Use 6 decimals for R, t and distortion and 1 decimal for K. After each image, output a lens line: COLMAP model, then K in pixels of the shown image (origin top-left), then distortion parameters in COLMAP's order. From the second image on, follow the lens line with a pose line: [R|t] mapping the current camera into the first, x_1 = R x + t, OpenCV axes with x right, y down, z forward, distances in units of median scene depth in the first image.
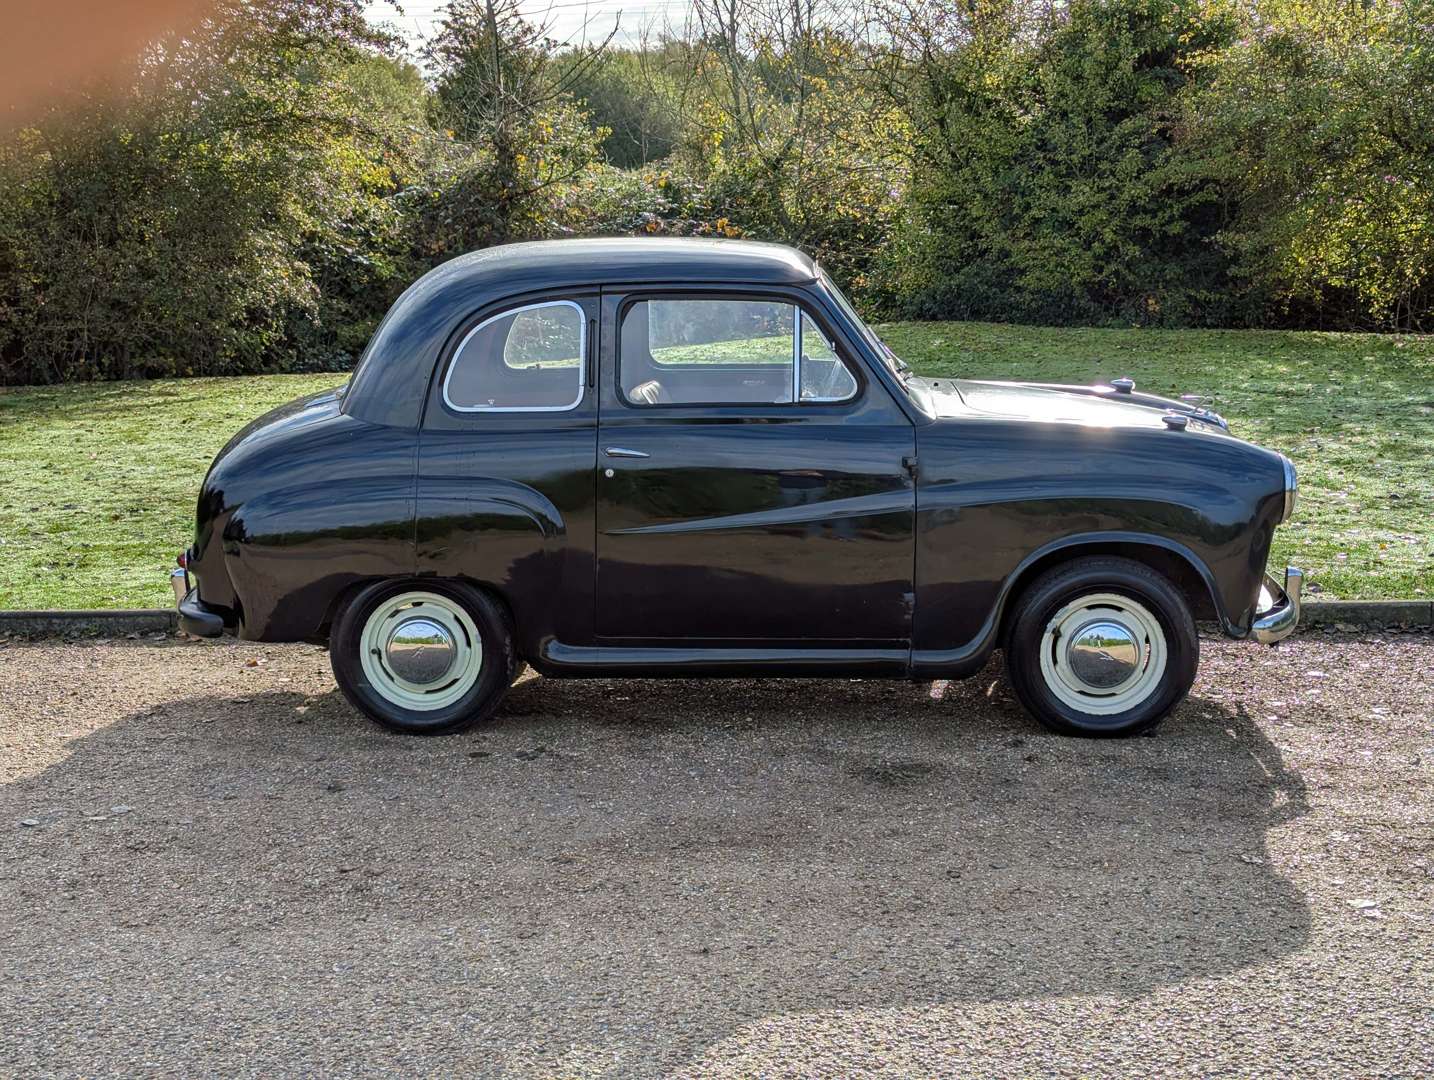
lens RADIAL K [[2026.9, 0, 717.0], [0, 2026.9, 540.0], [0, 0, 1]] dist [0.132730, -0.312473]
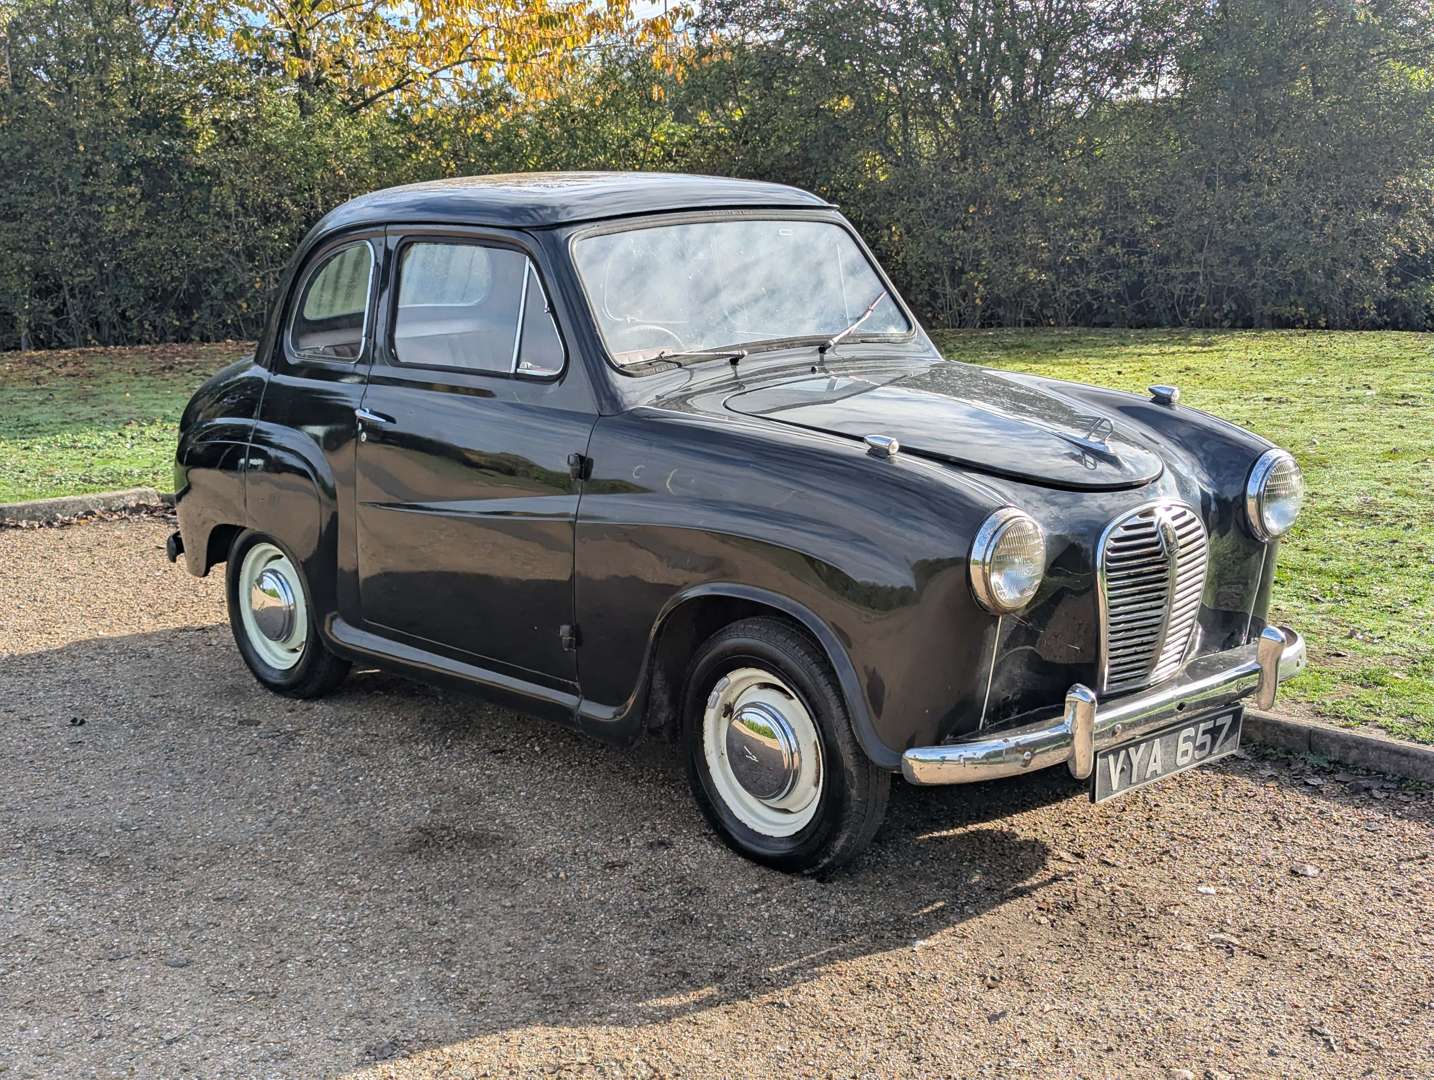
lens RADIAL K [[2041.1, 0, 726.2], [0, 2041.1, 519.8], [0, 0, 1]] dist [0.153298, -0.388640]
pose [[0.707671, 0.125557, -0.695296, 0.647913], [-0.114124, 0.991474, 0.062885, -0.067527], [0.697264, 0.034848, 0.715967, 0.444825]]
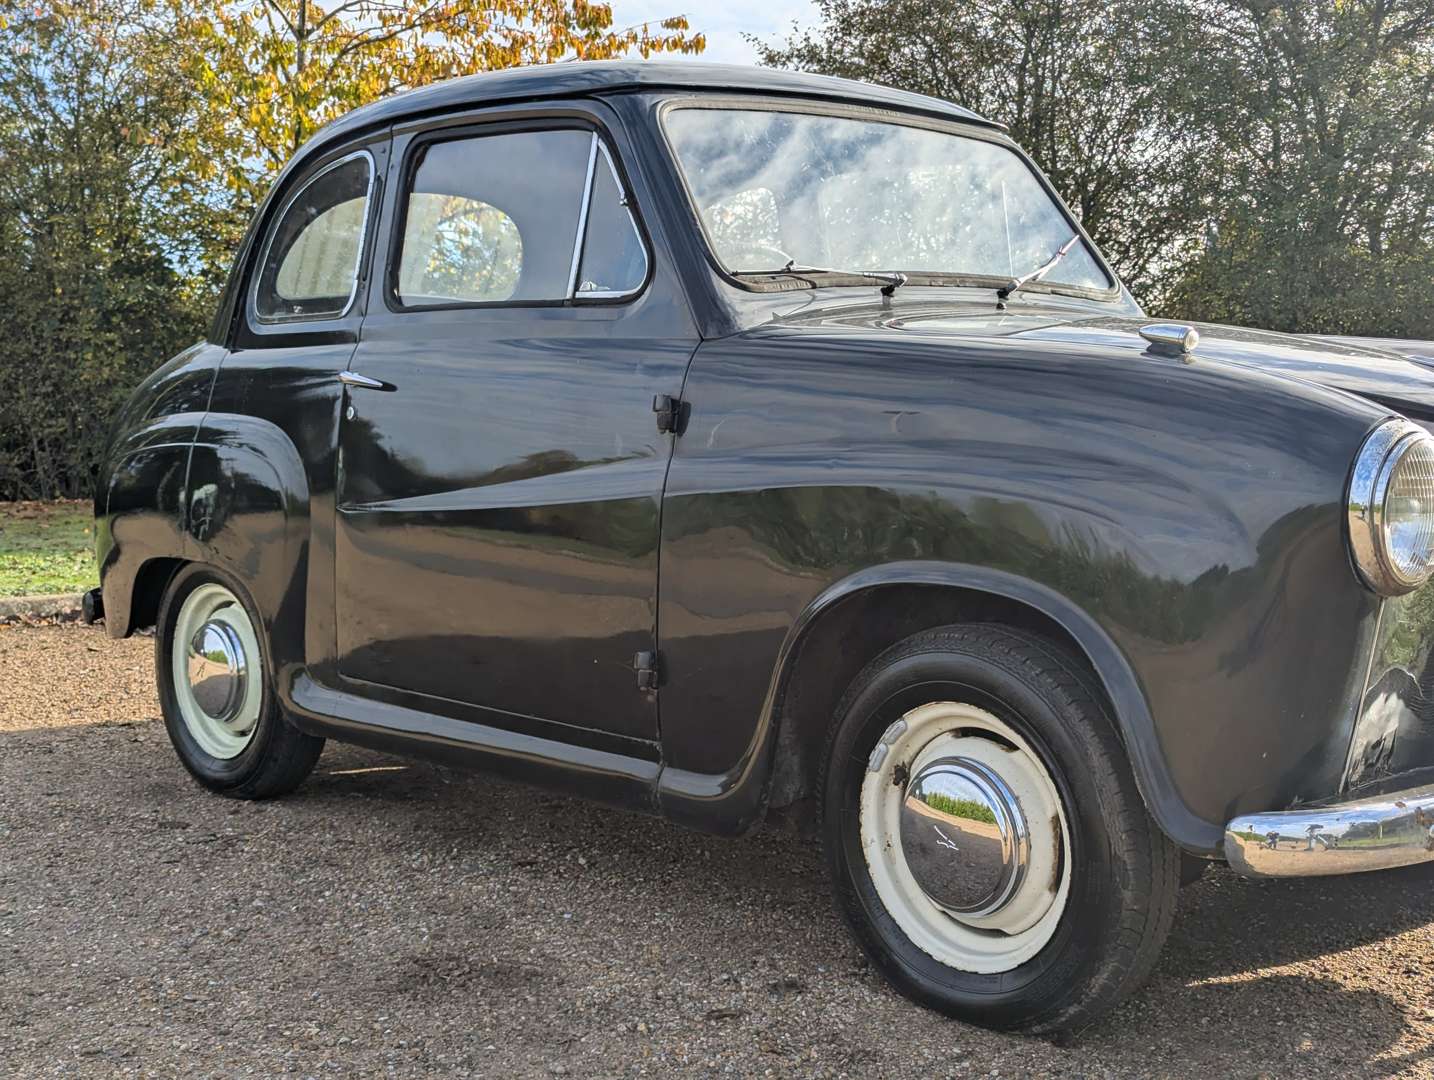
lens RADIAL K [[2036.6, 0, 727.1], [0, 2036.6, 527.9], [0, 0, 1]] dist [0.072658, -0.095046]
pose [[0.712214, 0.065605, -0.698890, 0.449166], [-0.133201, 0.990165, -0.042794, 0.013211], [0.689209, 0.123572, 0.713947, 0.597798]]
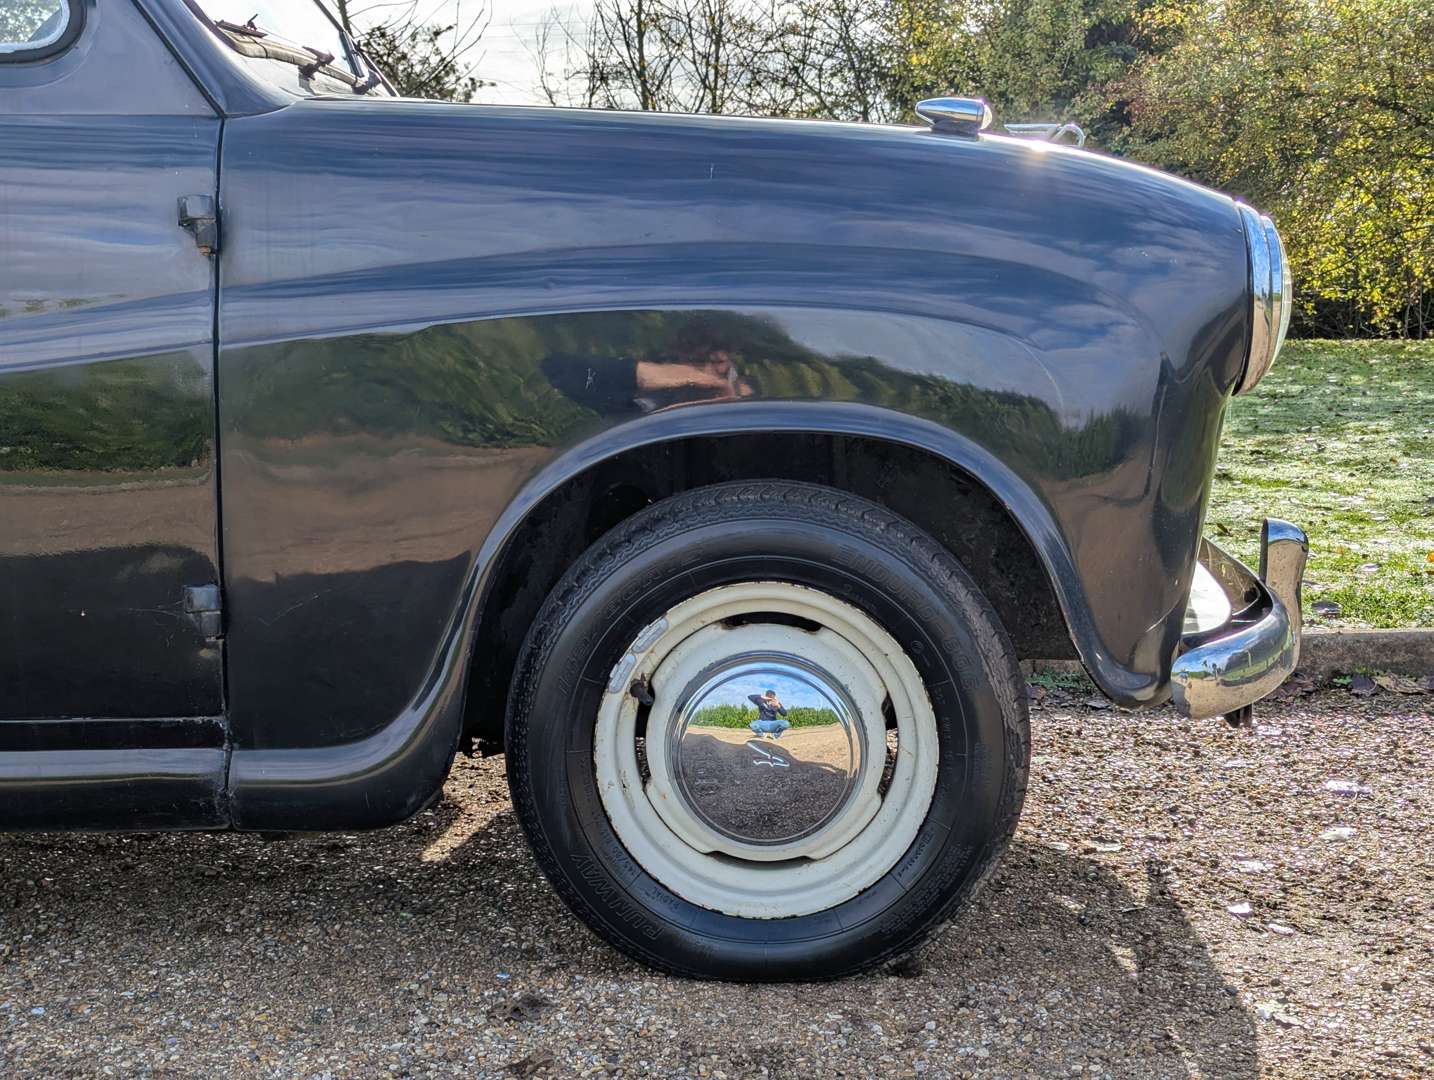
lens RADIAL K [[2041.1, 0, 726.2], [0, 2041.1, 519.8], [0, 0, 1]] dist [0.153298, -0.388640]
pose [[0.999891, -0.011853, 0.008798, 0.171808], [0.012289, 0.998608, -0.051284, 0.032104], [-0.008178, 0.051387, 0.998645, 0.605748]]
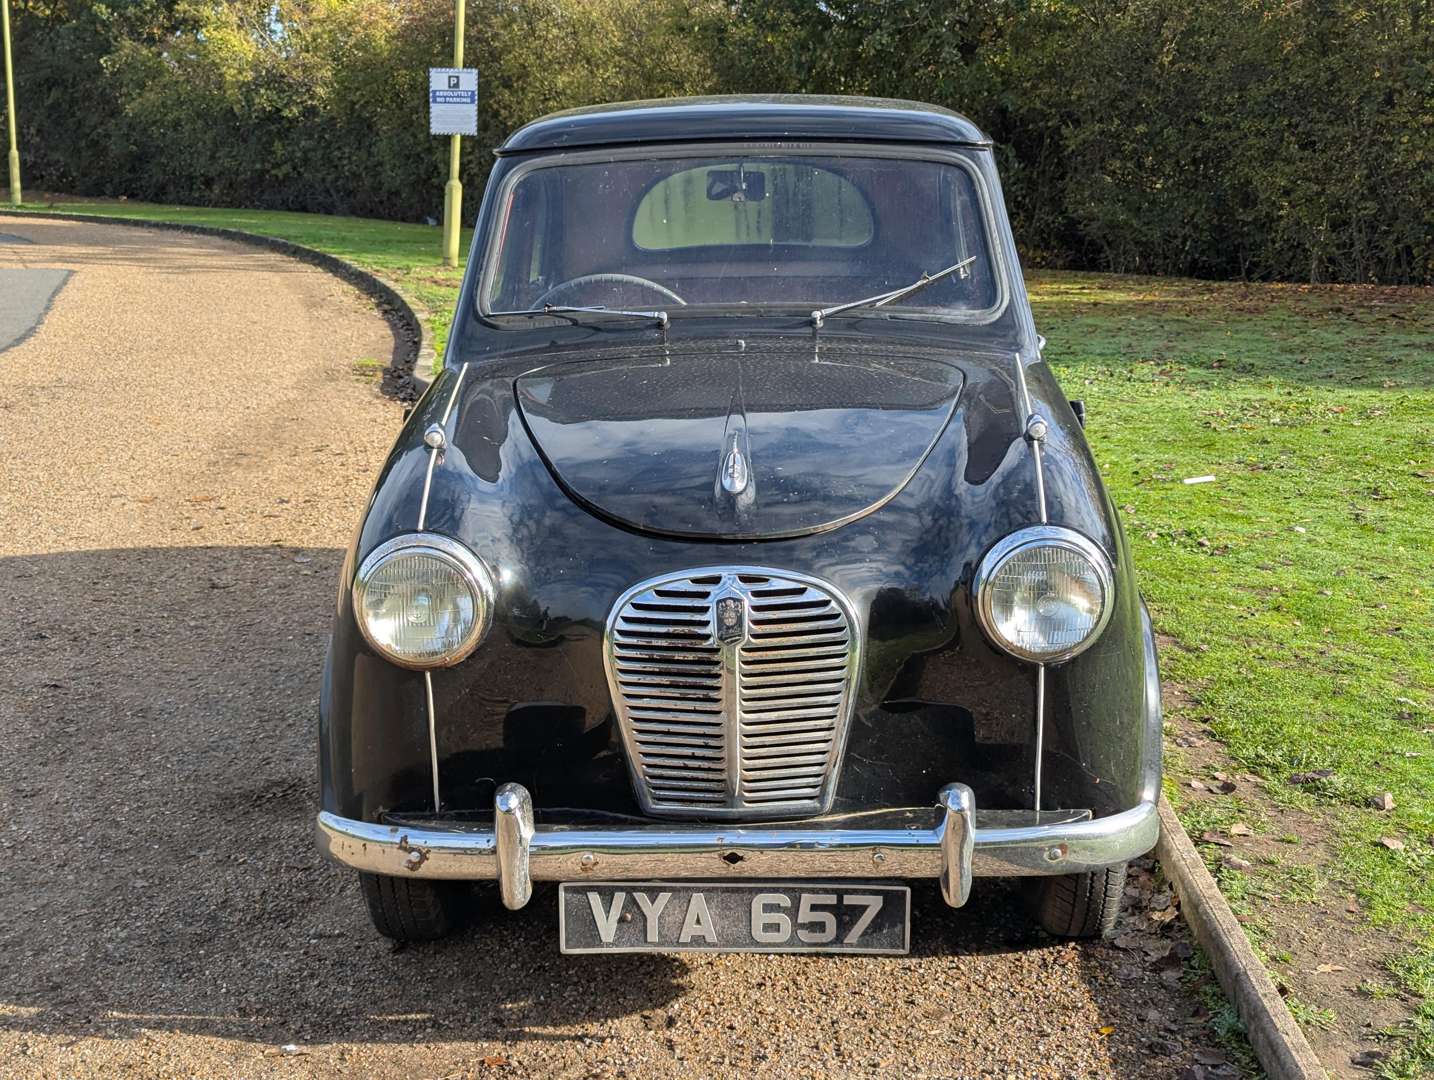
lens RADIAL K [[2026.9, 0, 717.0], [0, 2026.9, 540.0], [0, 0, 1]] dist [0.132730, -0.312473]
pose [[0.008087, 0.223372, -0.974700, 0.736802], [-0.168972, 0.961020, 0.218835, -0.156653], [0.985588, 0.162928, 0.045516, 1.008590]]
